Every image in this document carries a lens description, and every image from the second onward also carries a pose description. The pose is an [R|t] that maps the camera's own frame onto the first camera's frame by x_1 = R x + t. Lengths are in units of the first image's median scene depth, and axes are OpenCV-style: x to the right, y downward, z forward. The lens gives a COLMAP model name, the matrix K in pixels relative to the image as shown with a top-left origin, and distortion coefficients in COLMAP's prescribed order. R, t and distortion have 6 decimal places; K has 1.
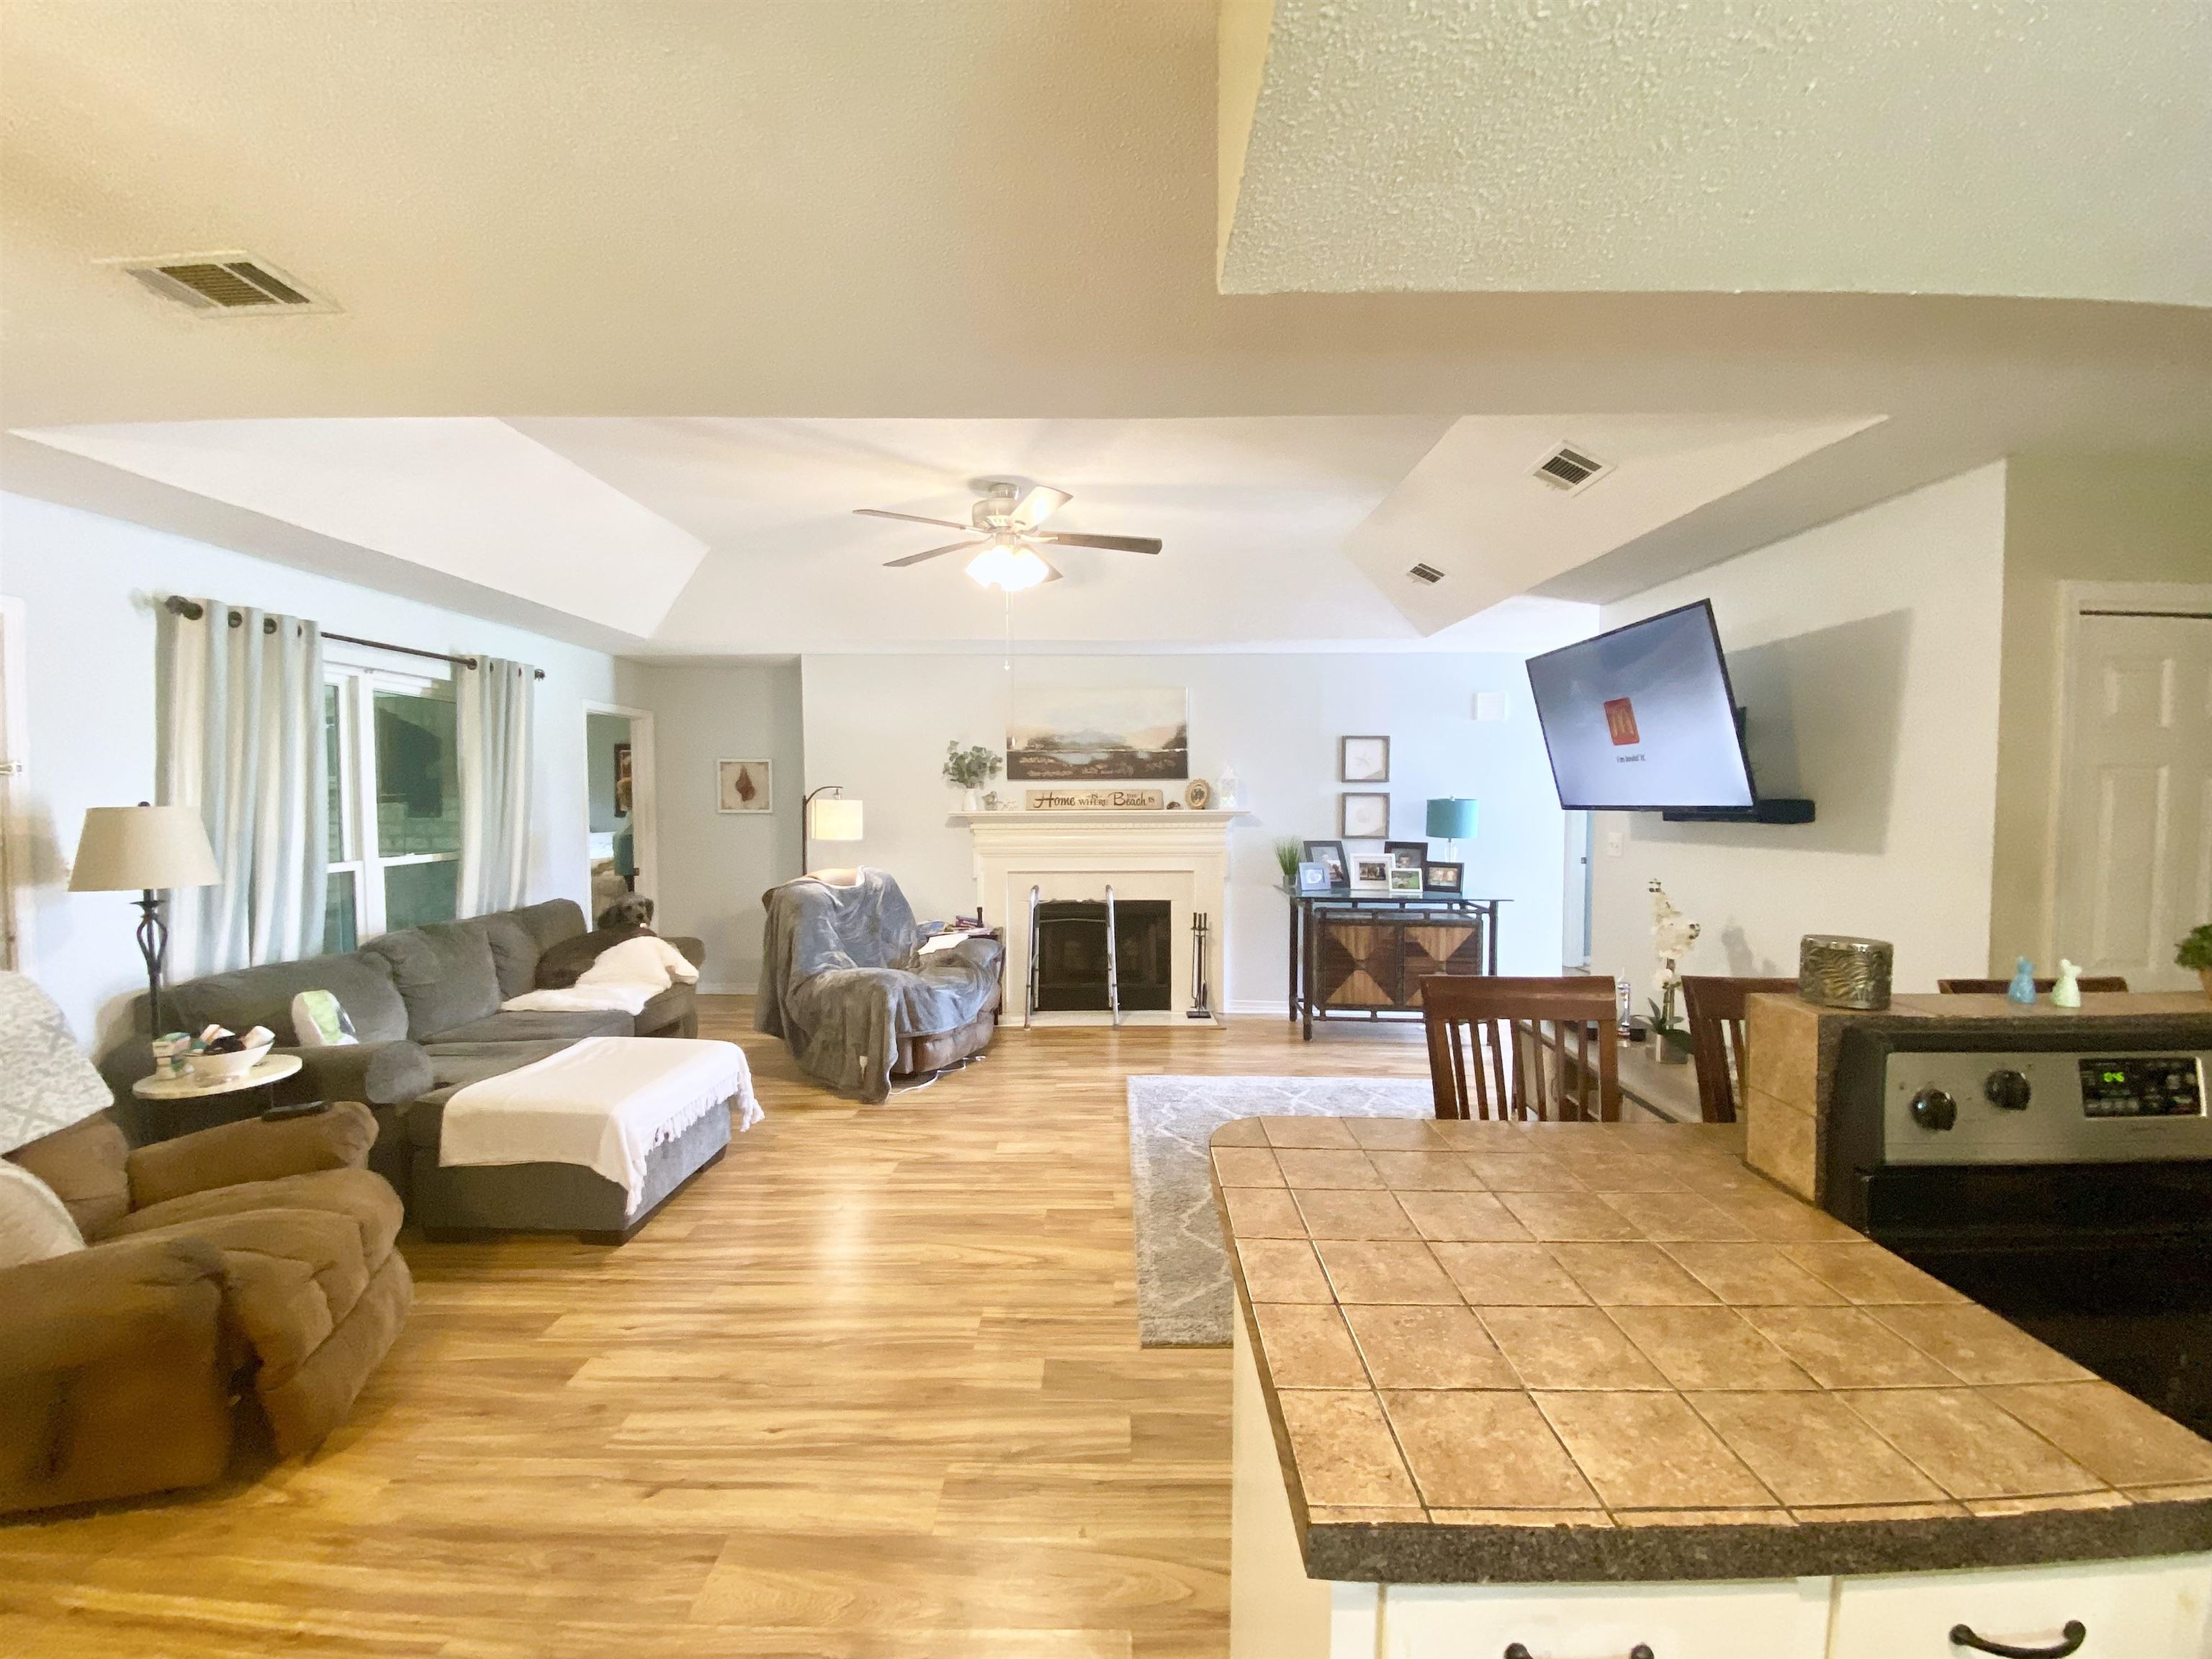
lens RADIAL K [[898.6, 0, 1096.8], [0, 898.6, 826.1], [0, 0, 1]] dist [0.022232, -0.019490]
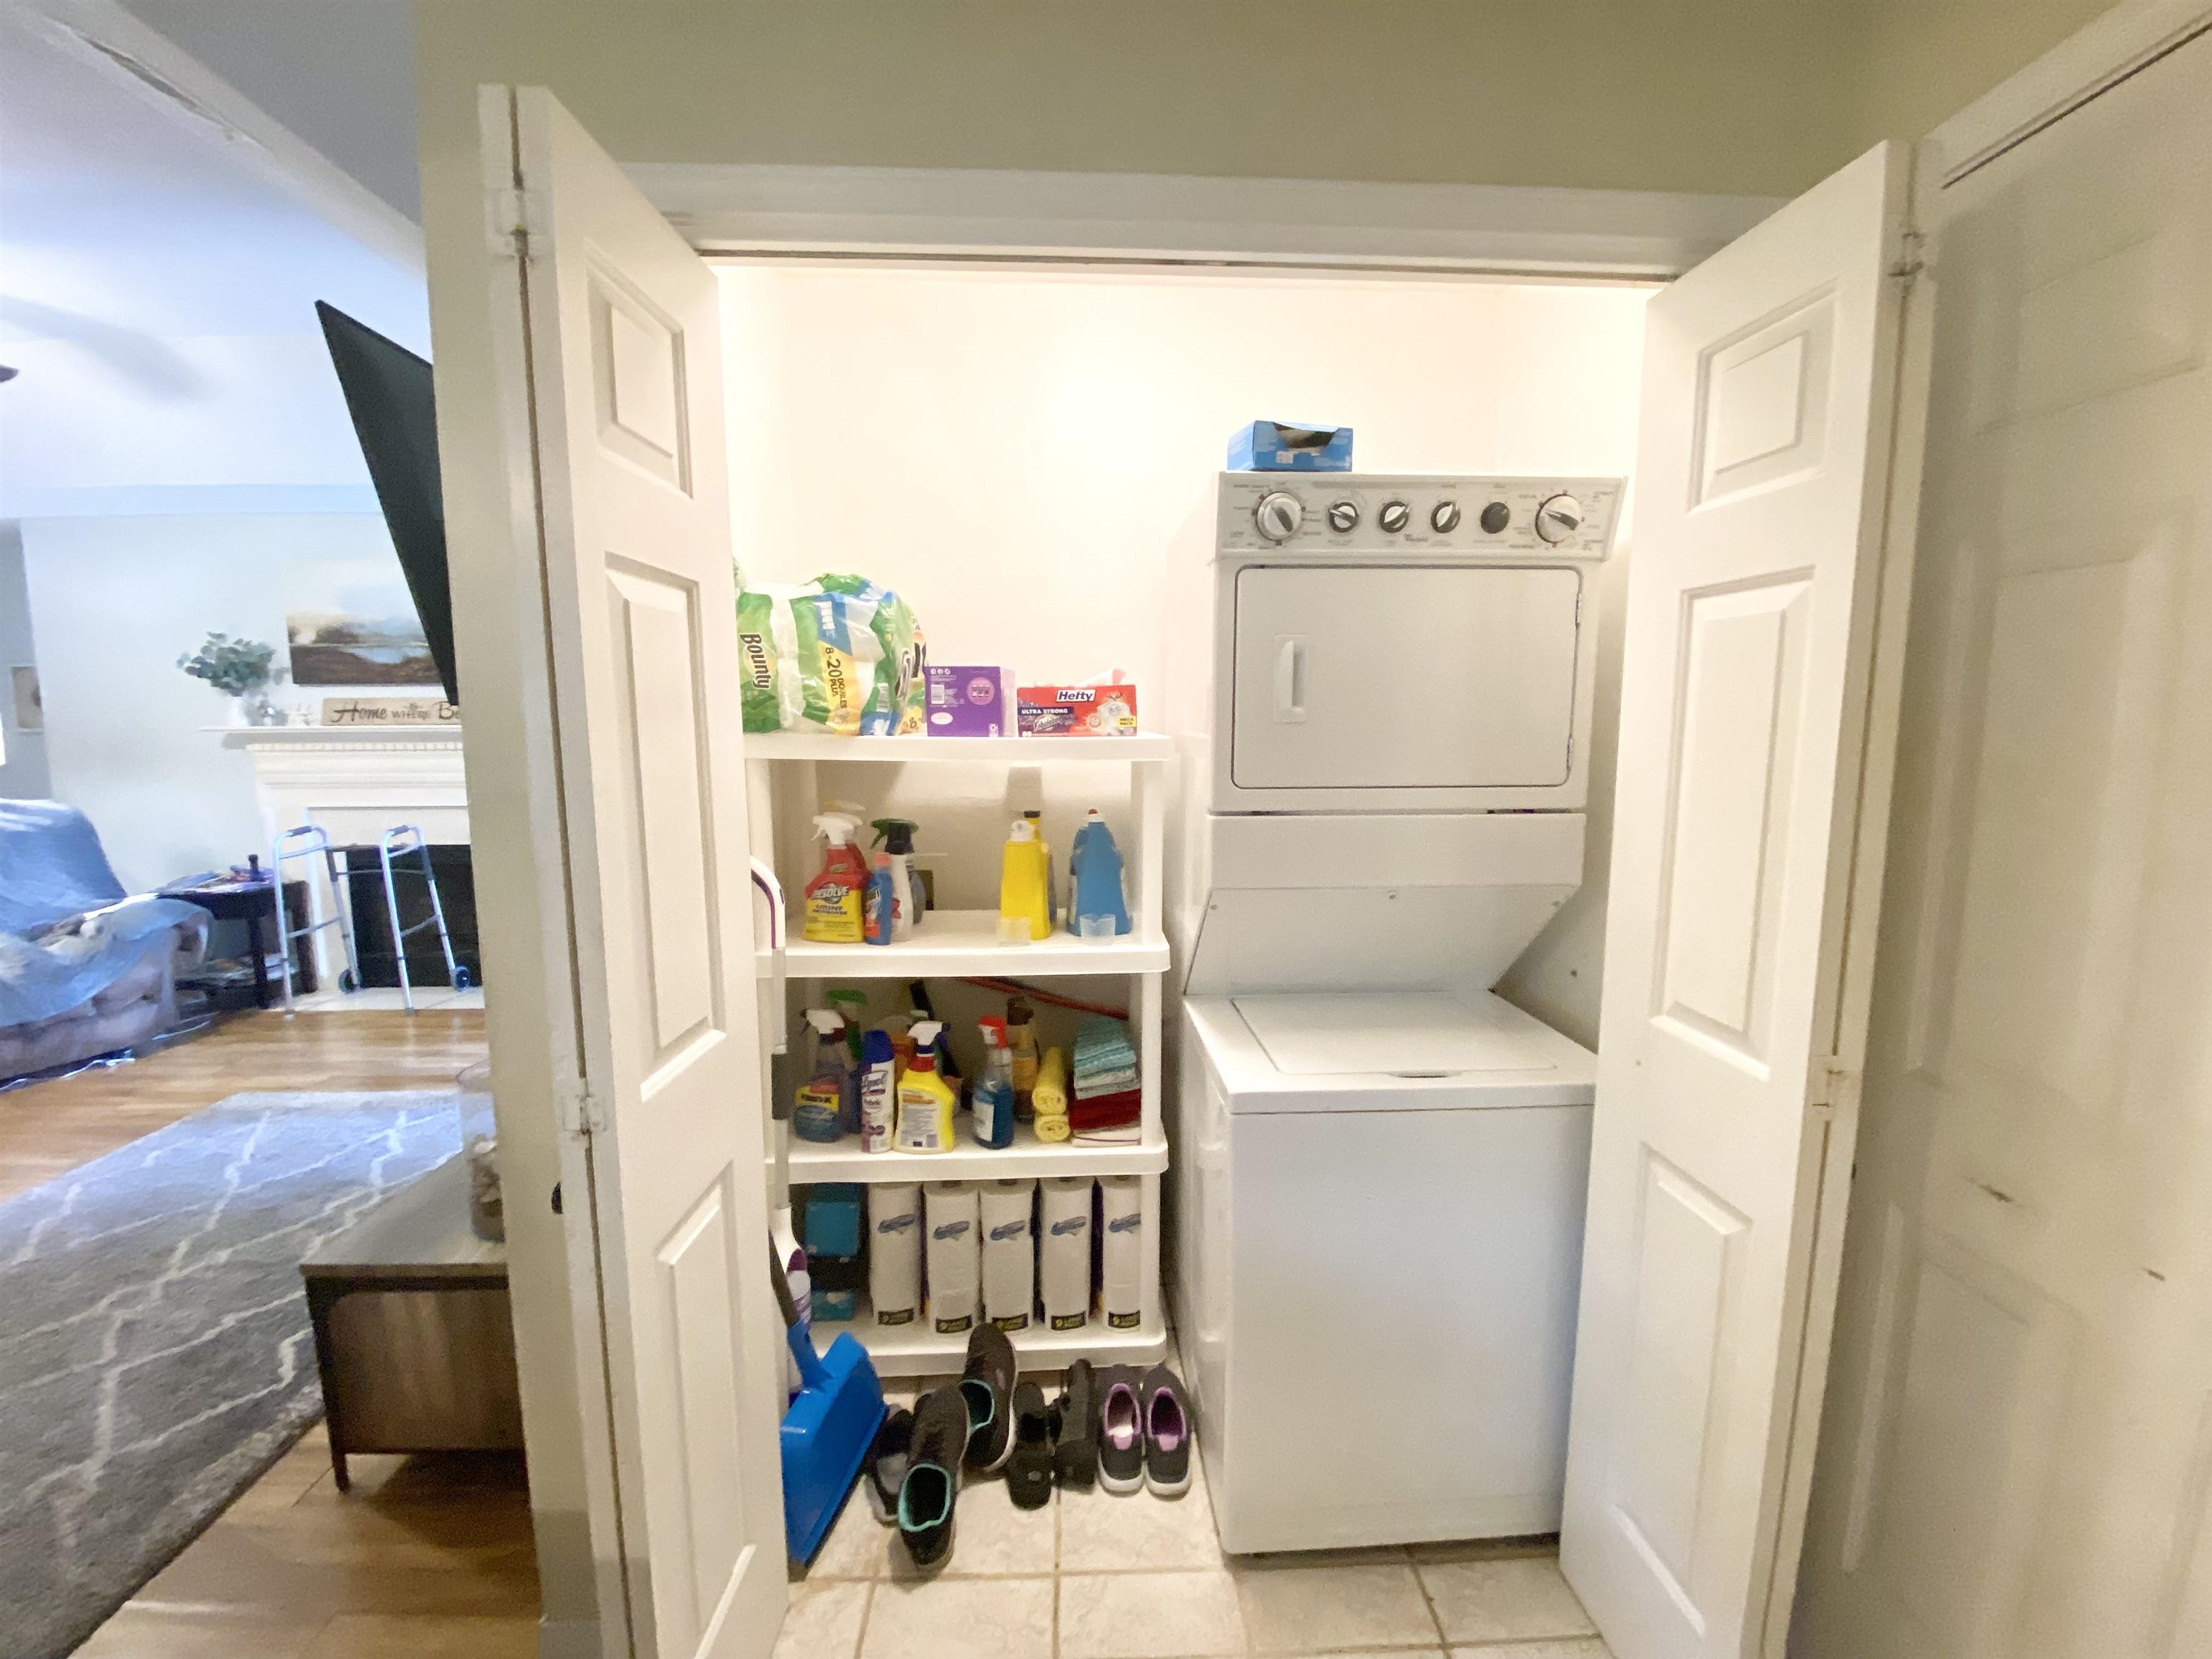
lens RADIAL K [[893.4, 0, 1104.5], [0, 893.4, 821.1], [0, 0, 1]] dist [0.022700, -0.019380]
pose [[0.998121, -0.008648, 0.060667, 0.598590], [0.003427, 0.996320, 0.085640, 0.000298], [-0.061185, -0.085271, 0.994477, 0.219578]]
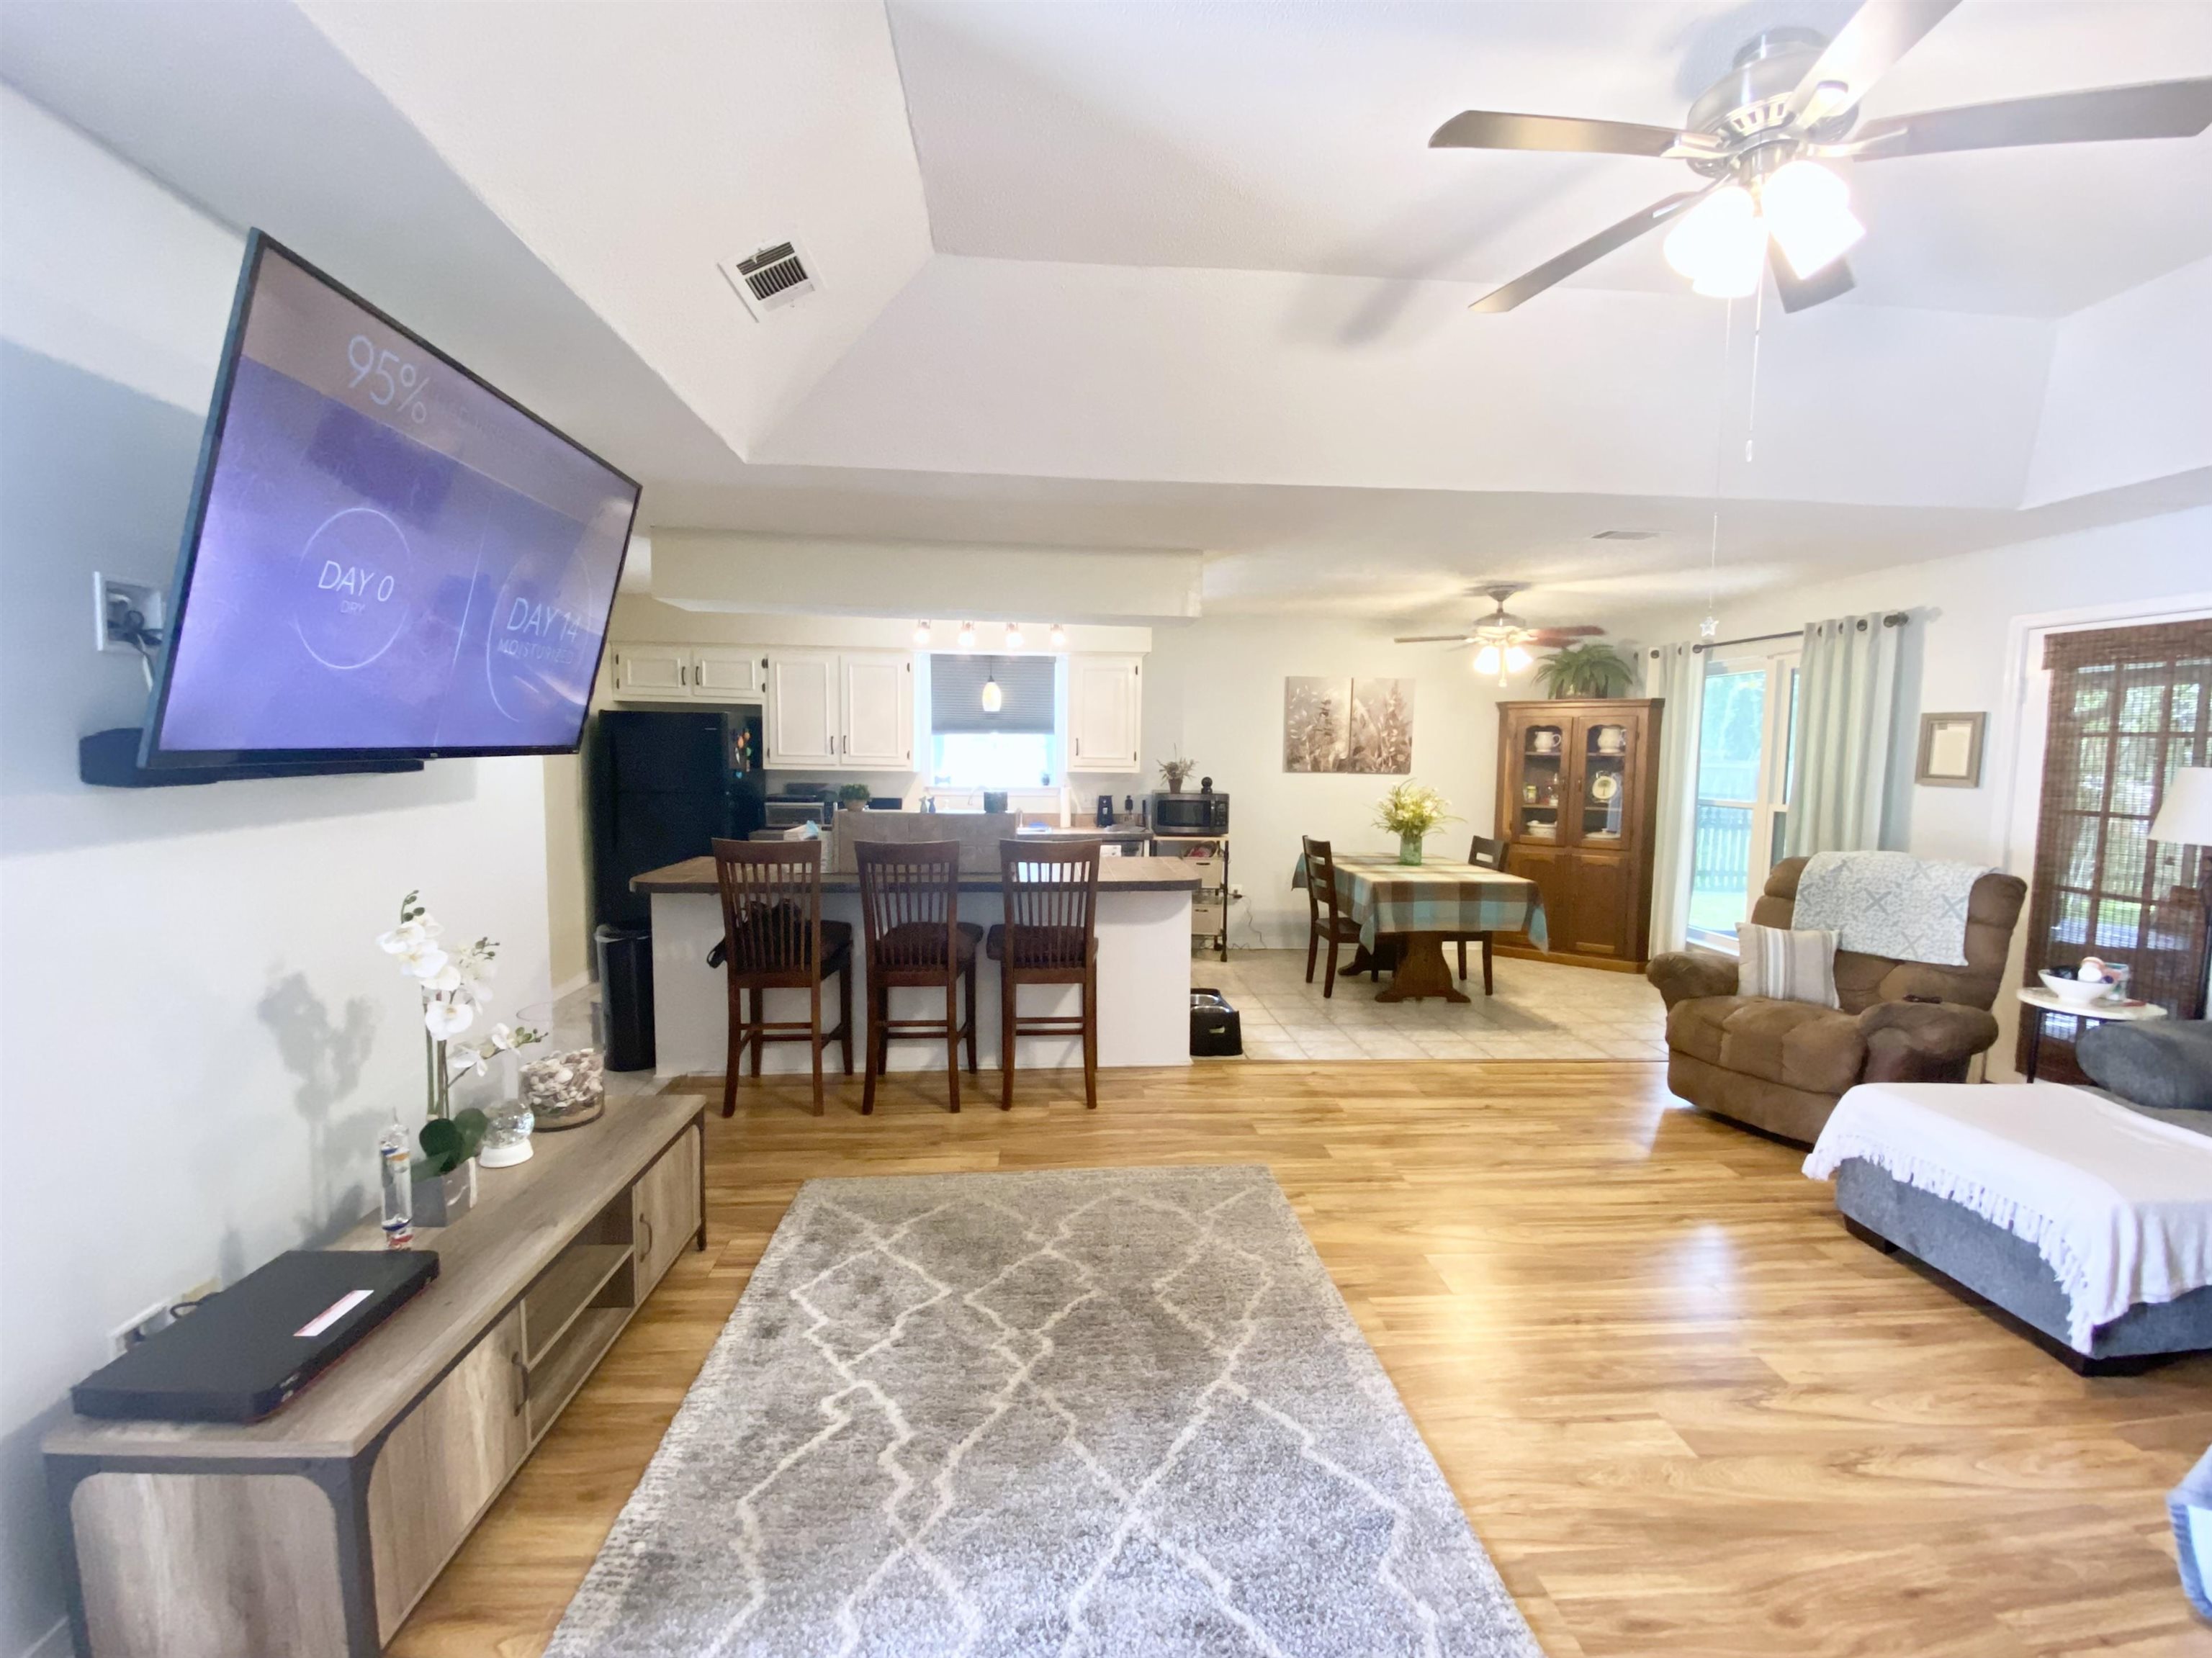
lens RADIAL K [[919.0, 0, 1099.5], [0, 919.0, 830.0], [0, 0, 1]] dist [0.022906, -0.019940]
pose [[-0.996666, -0.005941, -0.081376, 0.183663], [-0.015147, 0.993482, 0.112981, -0.026176], [0.080174, 0.113836, -0.990259, 1.023300]]
